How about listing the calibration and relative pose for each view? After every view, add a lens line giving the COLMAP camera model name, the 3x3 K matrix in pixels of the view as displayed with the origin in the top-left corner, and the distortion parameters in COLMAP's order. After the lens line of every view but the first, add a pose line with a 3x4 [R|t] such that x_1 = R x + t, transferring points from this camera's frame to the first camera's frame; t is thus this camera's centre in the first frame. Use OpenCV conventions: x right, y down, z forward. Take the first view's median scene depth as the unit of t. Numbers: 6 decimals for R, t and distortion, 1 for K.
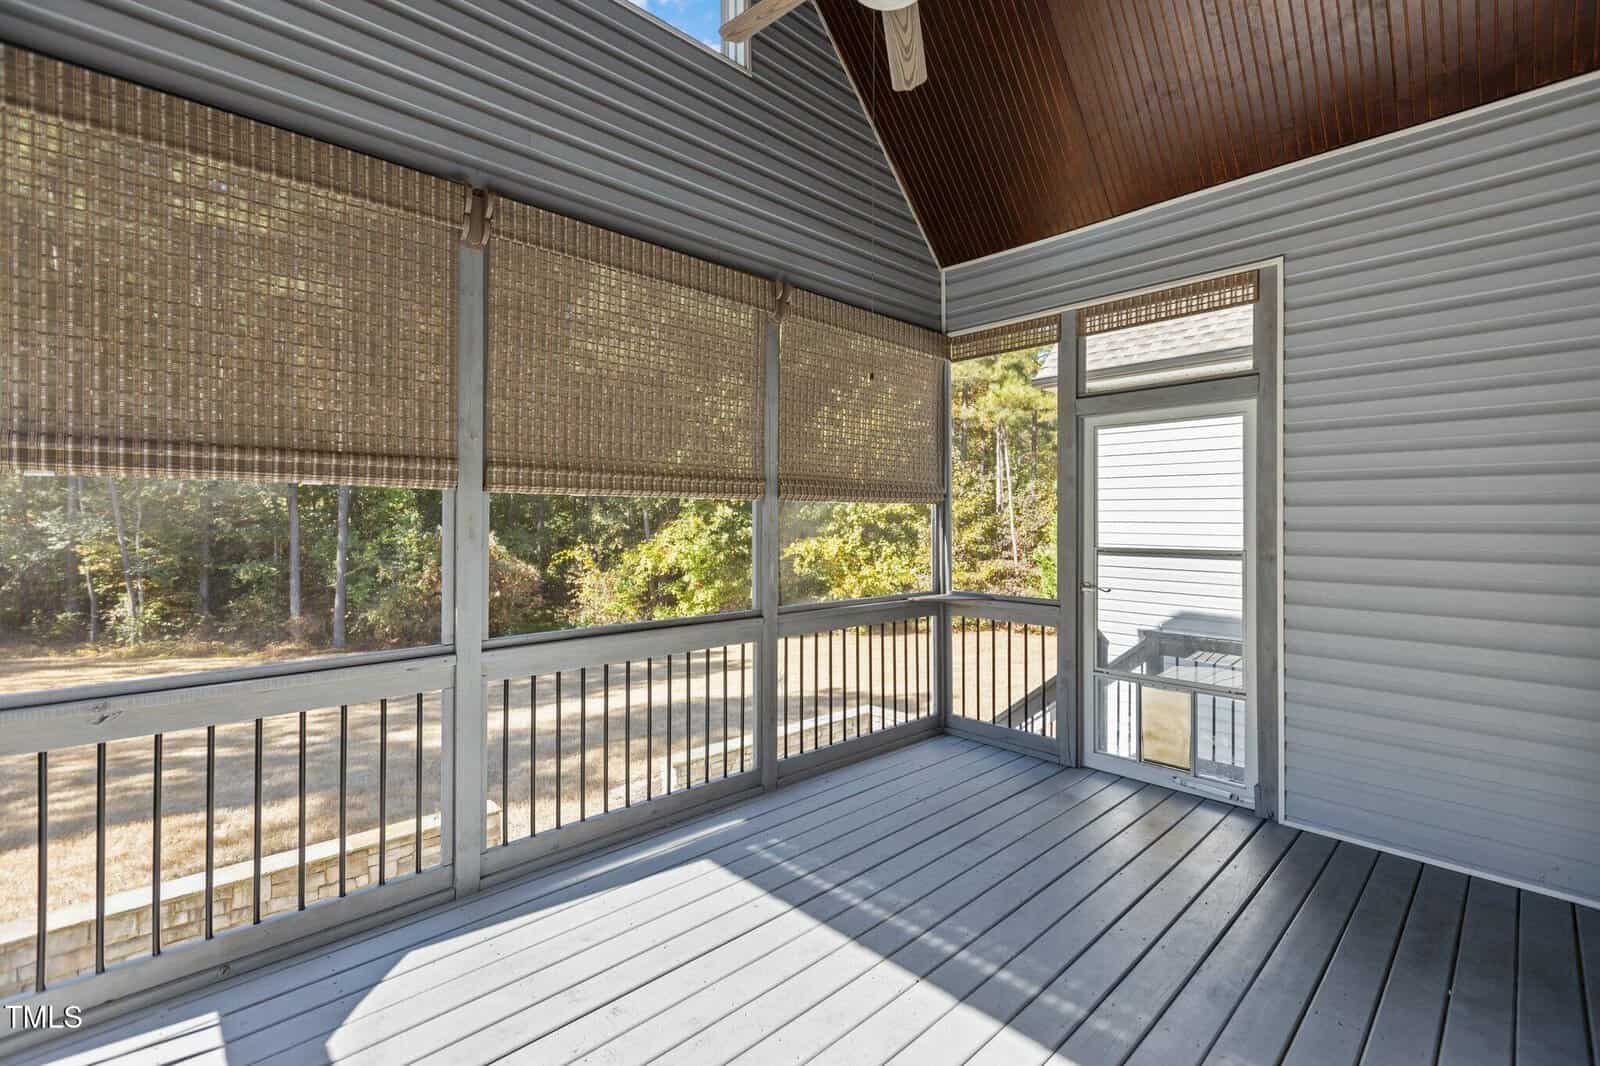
lens RADIAL K [[713.2, 0, 801.2], [0, 713.2, 531.7], [0, 0, 1]] dist [0.001111, -0.000016]
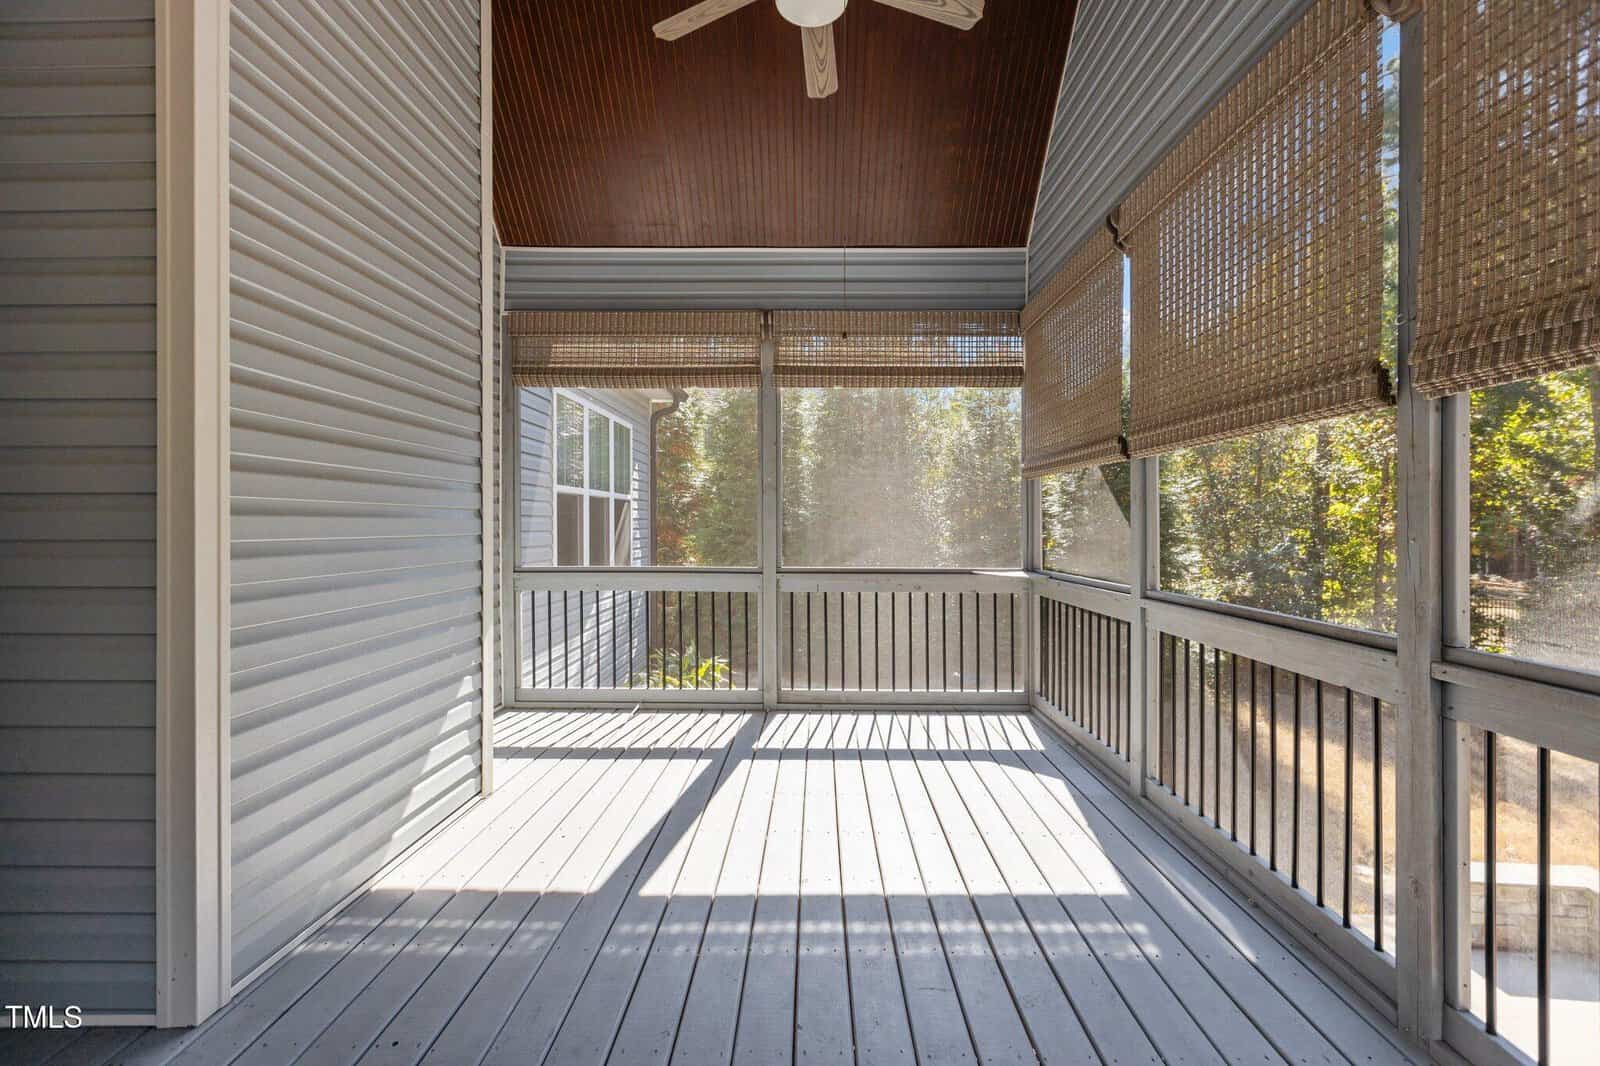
lens RADIAL K [[713.2, 0, 801.2], [0, 713.2, 531.7], [0, 0, 1]] dist [0.001111, -0.000016]
pose [[-0.704452, 0.002980, -0.709745, 0.811762], [-0.008714, 0.999879, 0.012847, 0.056494], [0.709698, 0.015235, -0.704341, 1.530514]]
